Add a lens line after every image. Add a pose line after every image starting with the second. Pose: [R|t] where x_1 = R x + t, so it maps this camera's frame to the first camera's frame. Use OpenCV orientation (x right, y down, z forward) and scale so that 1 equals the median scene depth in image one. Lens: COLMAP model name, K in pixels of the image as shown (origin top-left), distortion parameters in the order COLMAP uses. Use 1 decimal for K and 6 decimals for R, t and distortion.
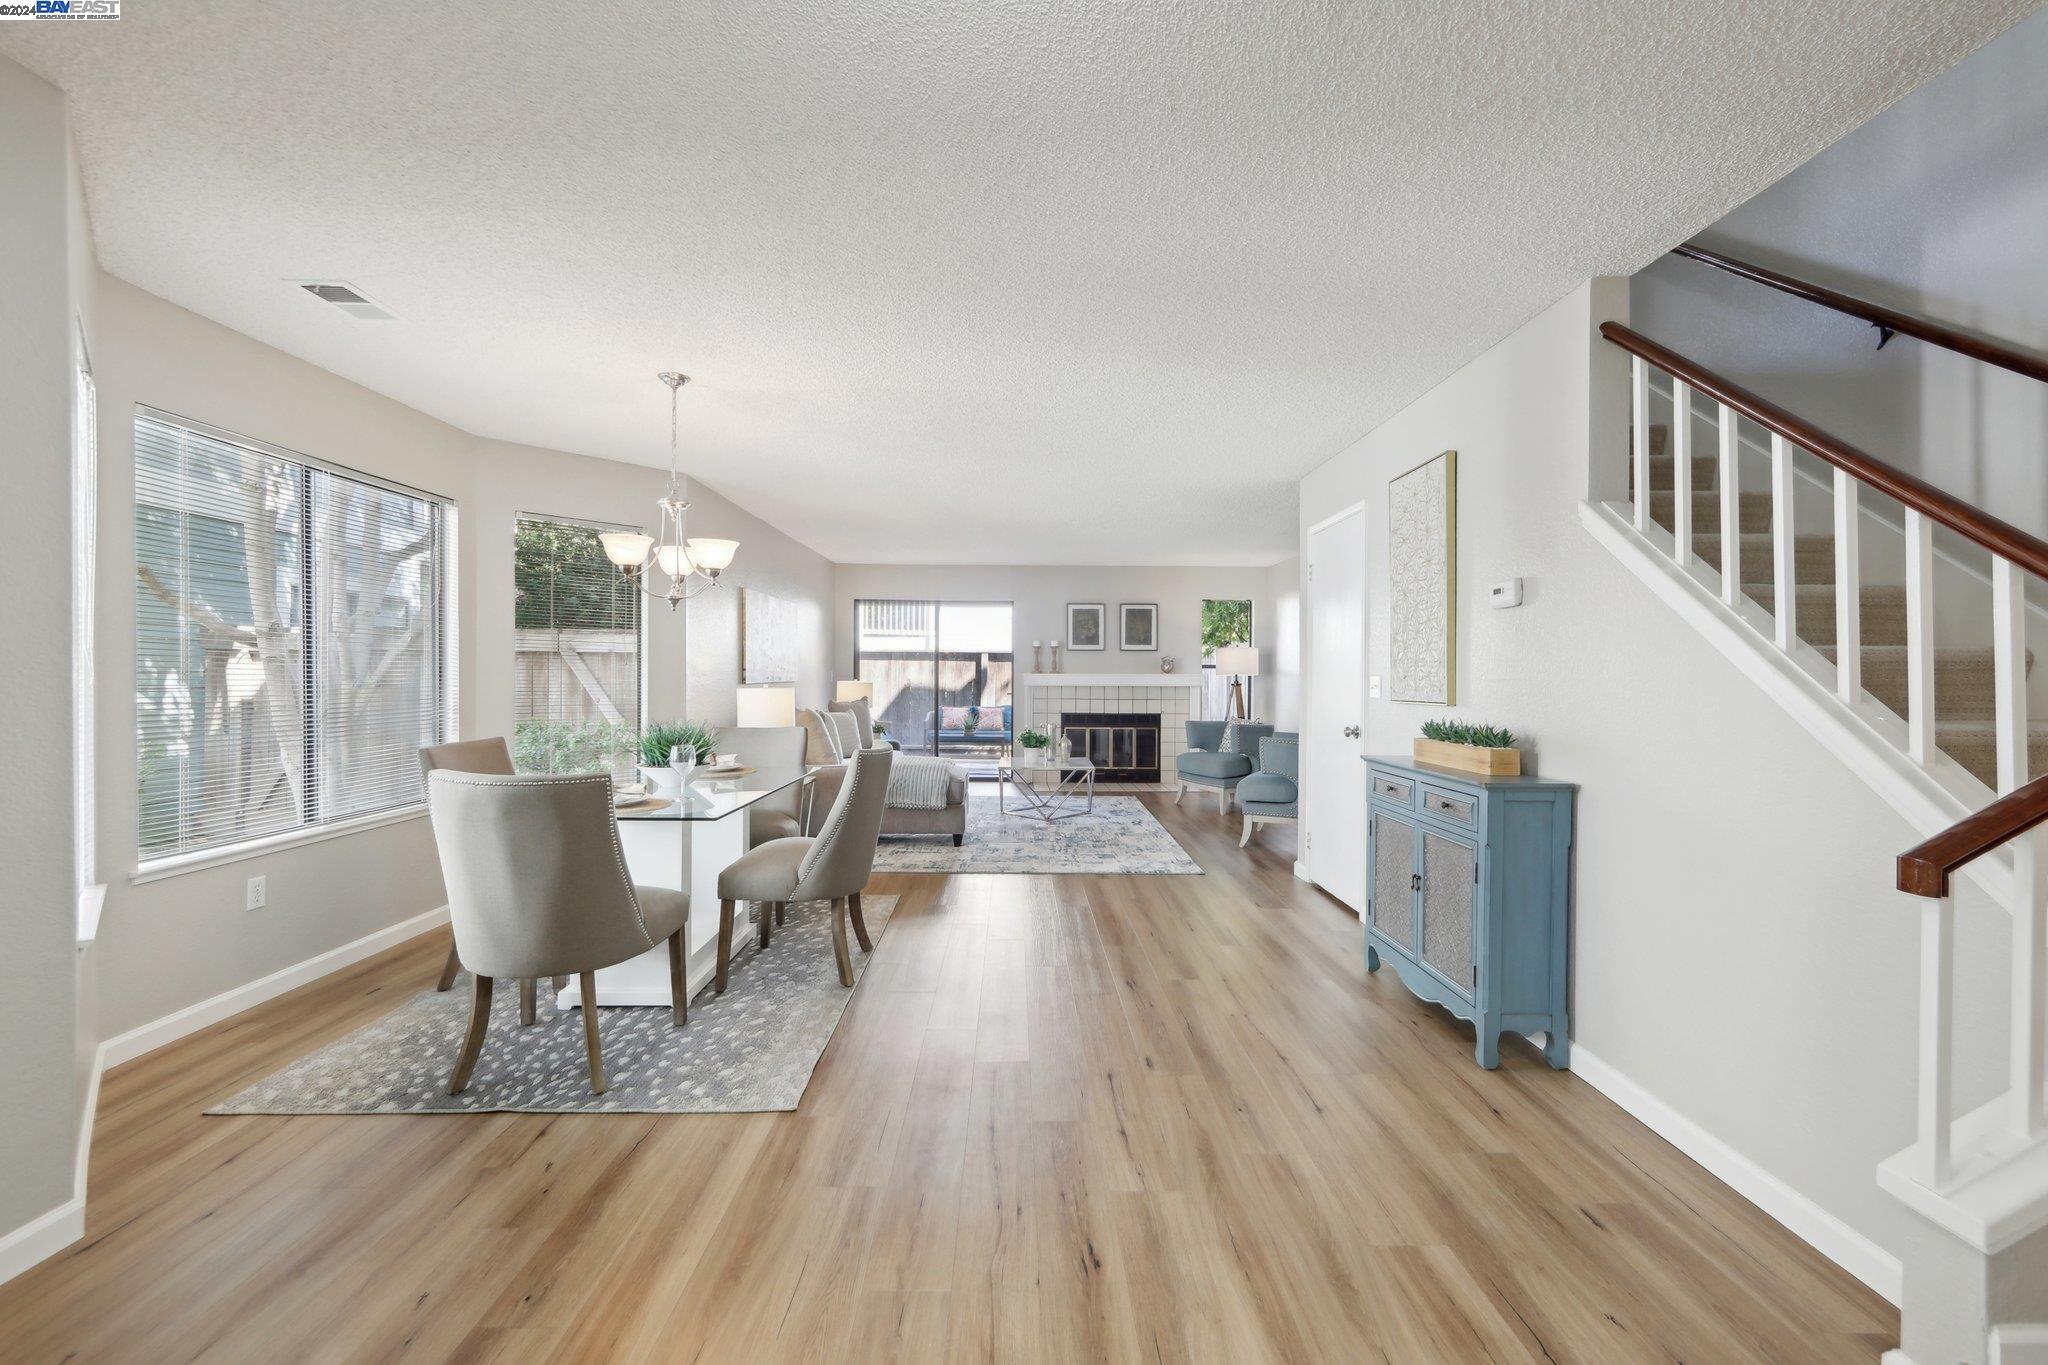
lens RADIAL K [[835.0, 0, 1050.2], [0, 835.0, 684.5], [0, 0, 1]] dist [-0.004885, 0.001341]
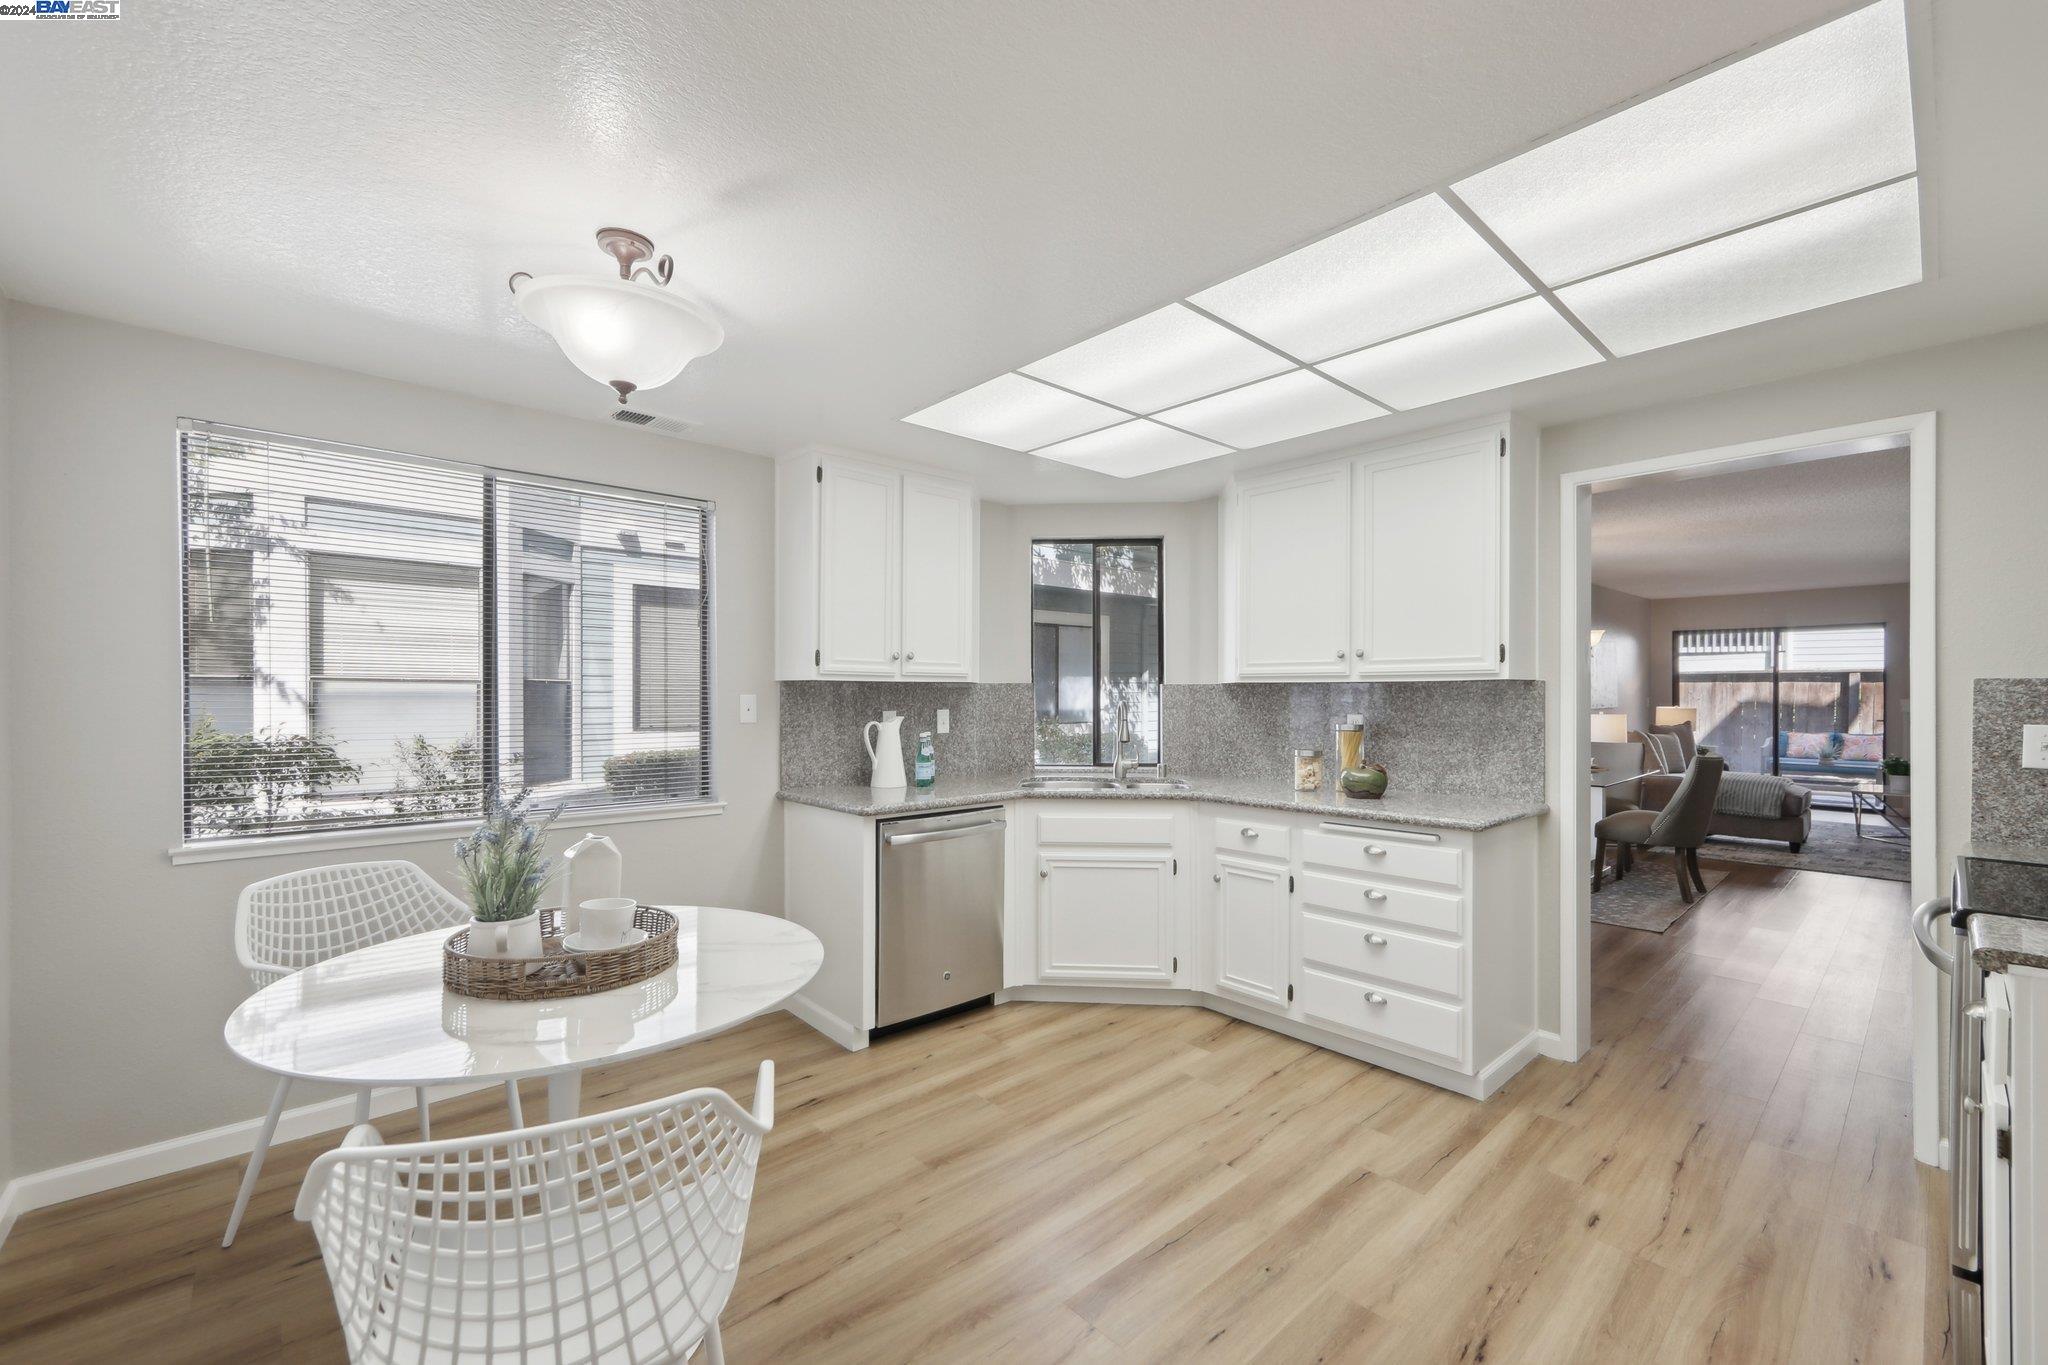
lens RADIAL K [[835.0, 0, 1014.1], [0, 835.0, 702.7], [0, 0, 1]] dist [-0.004885, 0.001341]
pose [[0.633399, 0.001430, -0.773824, 0.057534], [-0.001544, 0.999999, 0.000584, -0.007939], [0.773824, 0.000825, 0.633400, -0.335649]]
